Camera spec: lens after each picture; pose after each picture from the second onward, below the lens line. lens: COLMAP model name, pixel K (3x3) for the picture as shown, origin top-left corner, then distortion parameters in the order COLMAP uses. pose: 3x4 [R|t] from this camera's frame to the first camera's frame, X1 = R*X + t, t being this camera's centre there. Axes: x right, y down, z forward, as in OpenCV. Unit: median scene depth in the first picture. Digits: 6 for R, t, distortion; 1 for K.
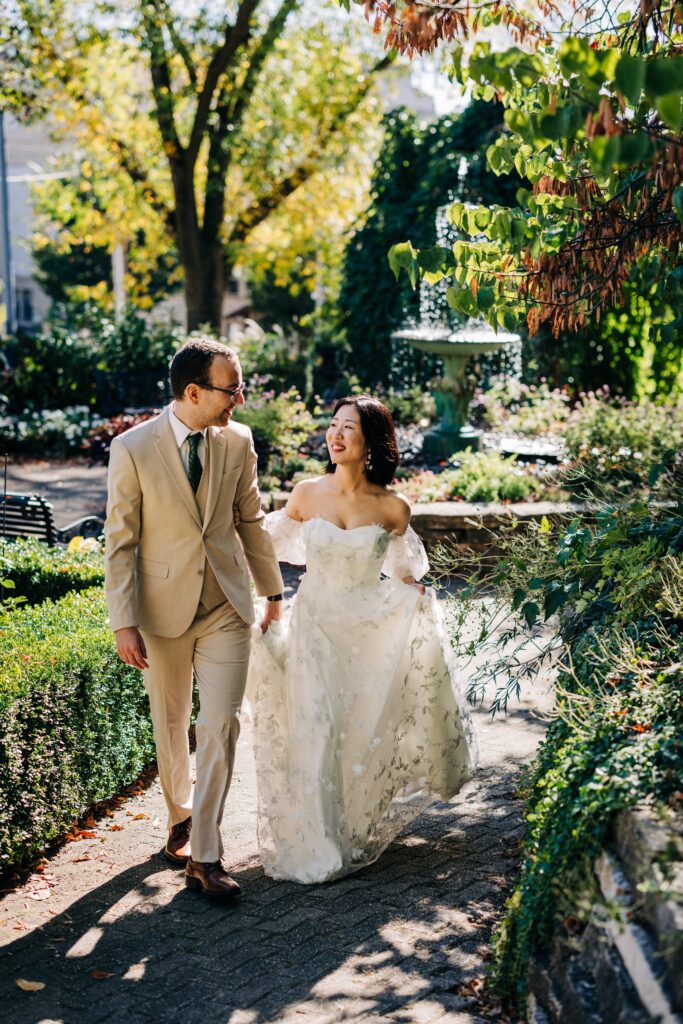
lens RADIAL K [[1486.3, 0, 341.5], [0, 1486.3, 512.0], [0, 0, 1]] dist [-0.024173, -0.004599]
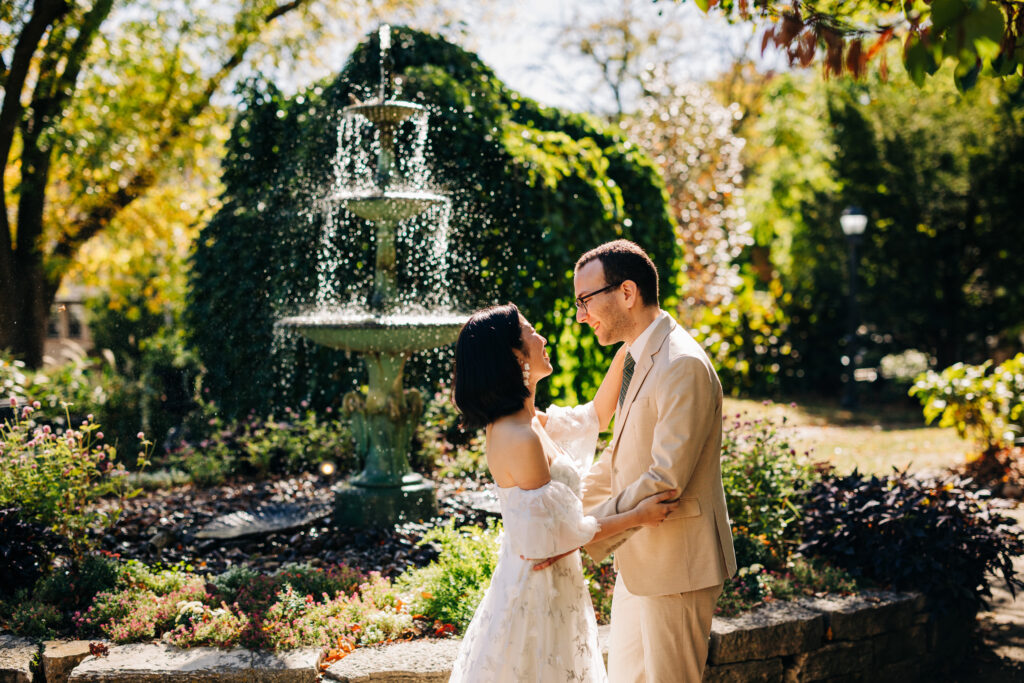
lens RADIAL K [[1486.3, 0, 512.0], [0, 1486.3, 341.5], [0, 0, 1]] dist [-0.024173, -0.004599]
pose [[0.977214, -0.034186, 0.209486, 0.001267], [0.063045, 0.989152, -0.132677, -0.015423], [-0.202678, 0.142861, 0.968769, 0.224515]]
